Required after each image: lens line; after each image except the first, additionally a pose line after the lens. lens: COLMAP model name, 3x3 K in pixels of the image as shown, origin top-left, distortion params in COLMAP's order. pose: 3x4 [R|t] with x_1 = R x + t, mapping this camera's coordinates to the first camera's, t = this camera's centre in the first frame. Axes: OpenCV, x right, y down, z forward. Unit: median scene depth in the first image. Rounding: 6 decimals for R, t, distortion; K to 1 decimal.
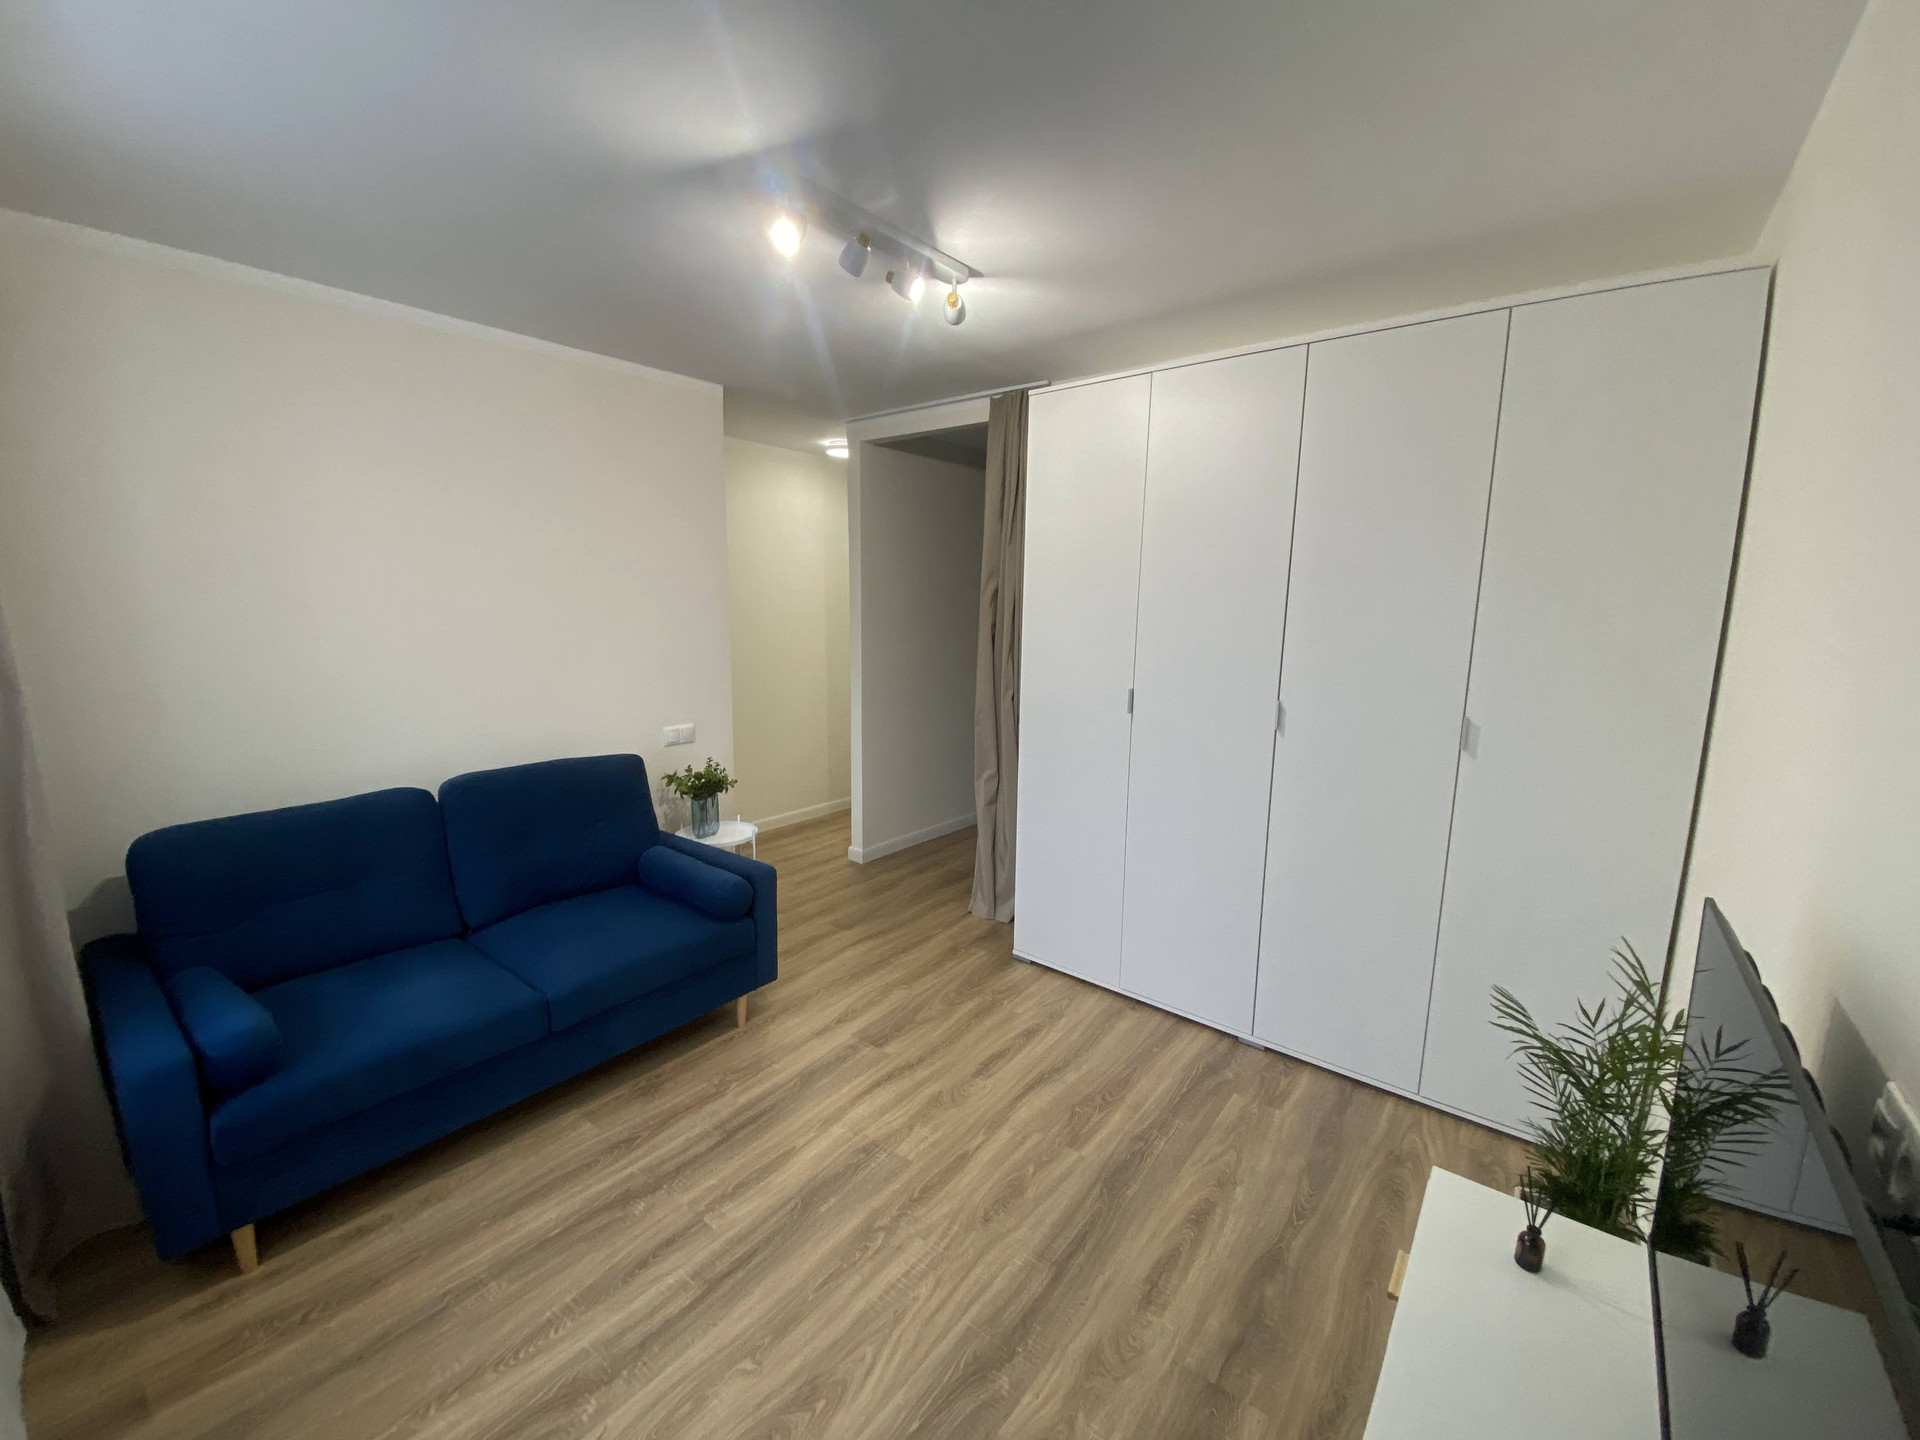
lens RADIAL K [[776.0, 0, 957.3], [0, 776.0, 716.8], [0, 0, 1]] dist [0.007891, -0.015110]
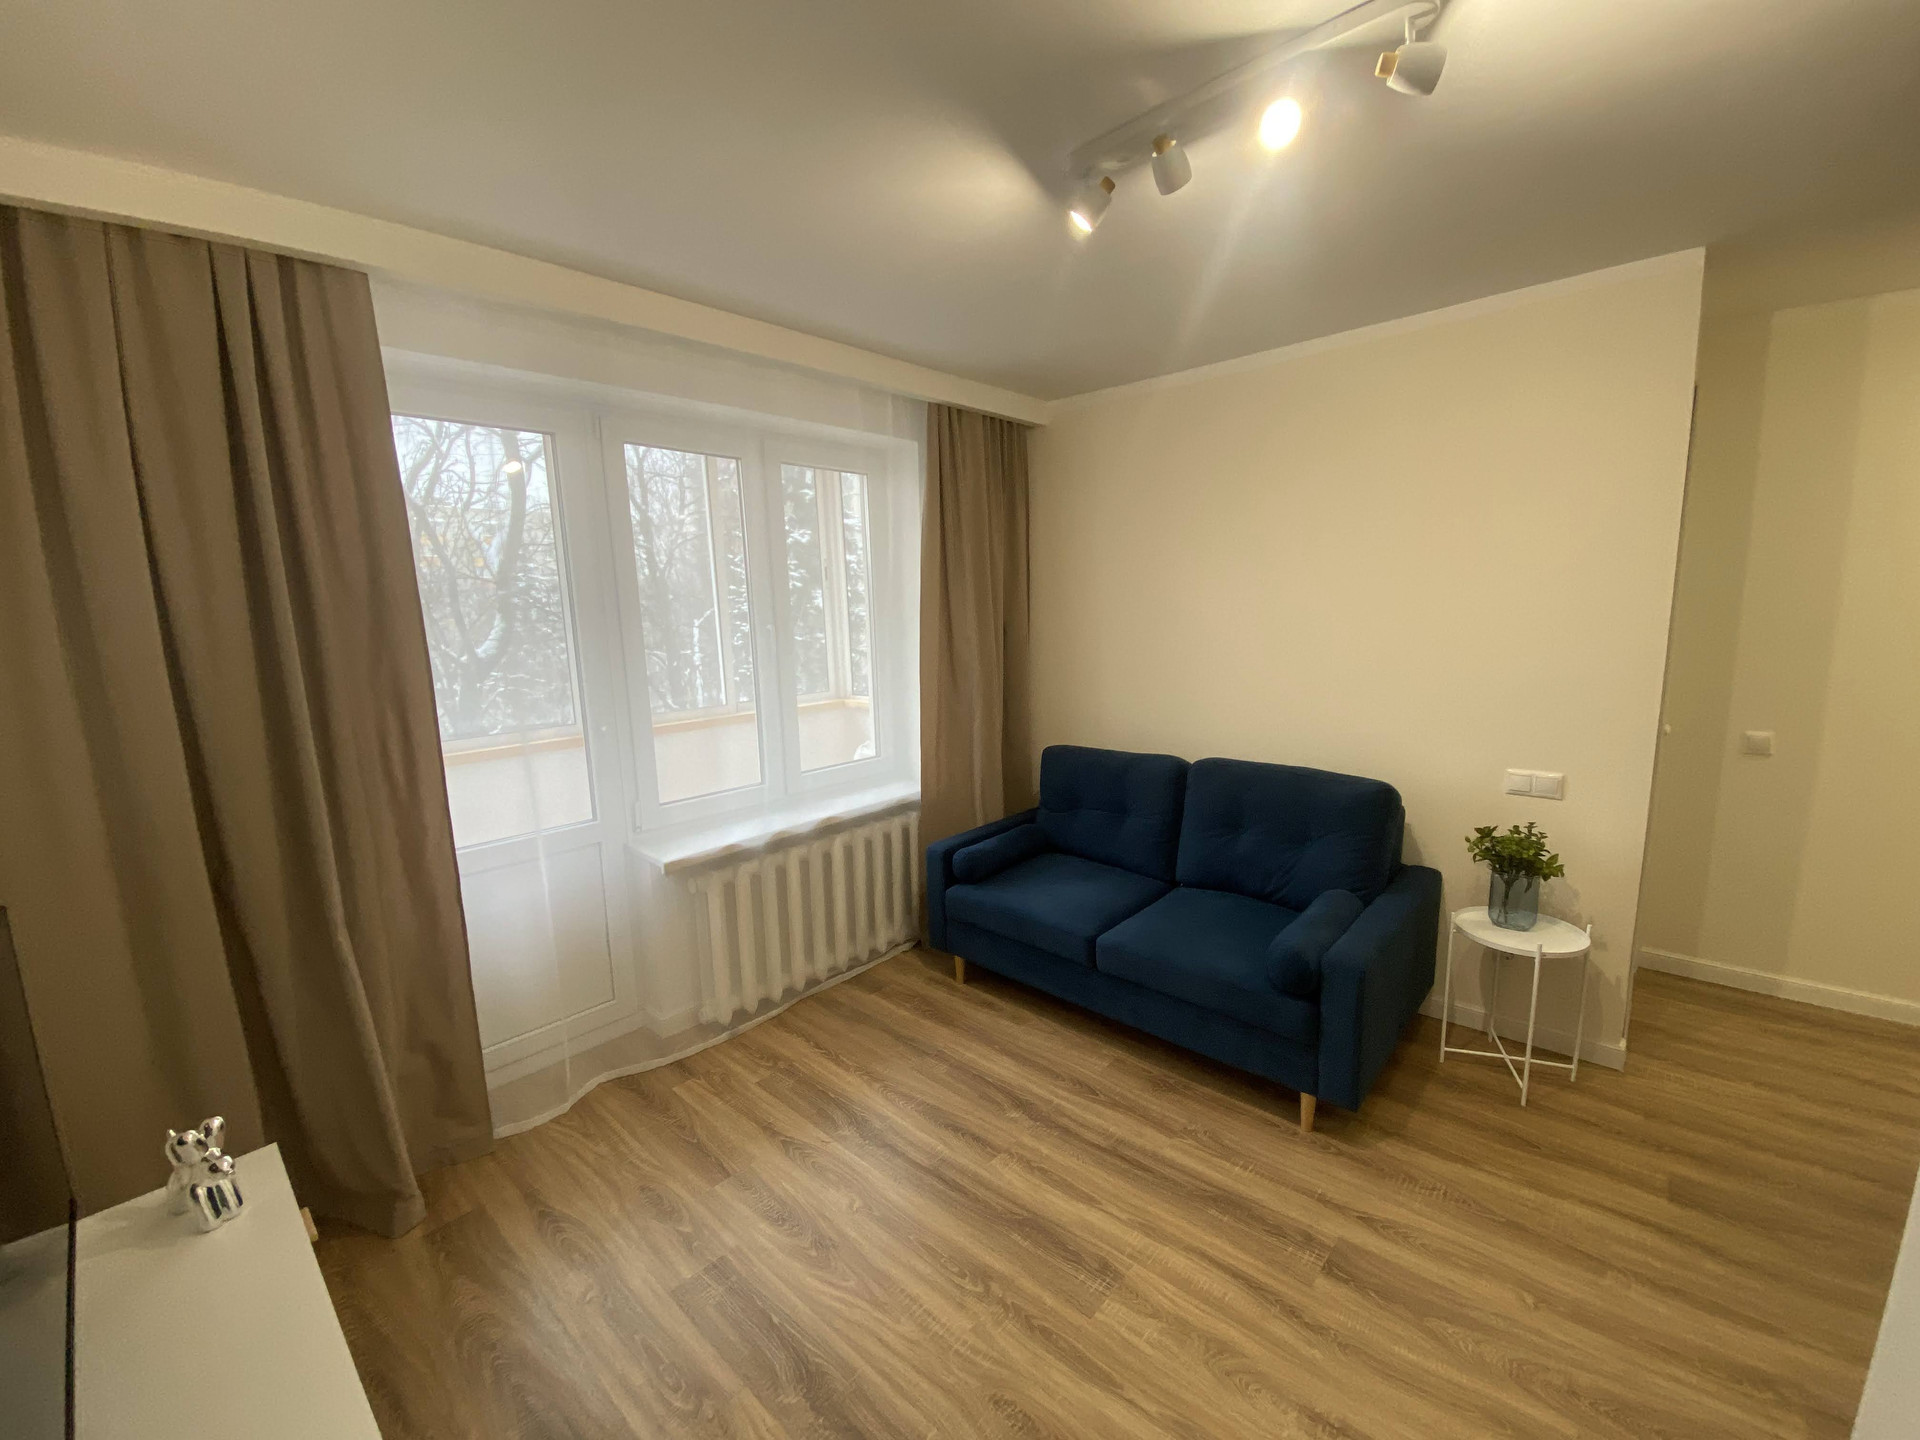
lens RADIAL K [[776.0, 0, 952.9], [0, 776.0, 721.9], [0, 0, 1]] dist [0.007891, -0.015110]
pose [[-0.085821, 0.147926, -0.985268, 0.669749], [-0.116512, 0.980641, 0.157380, -0.144085], [0.989474, 0.128302, -0.066924, 0.855755]]
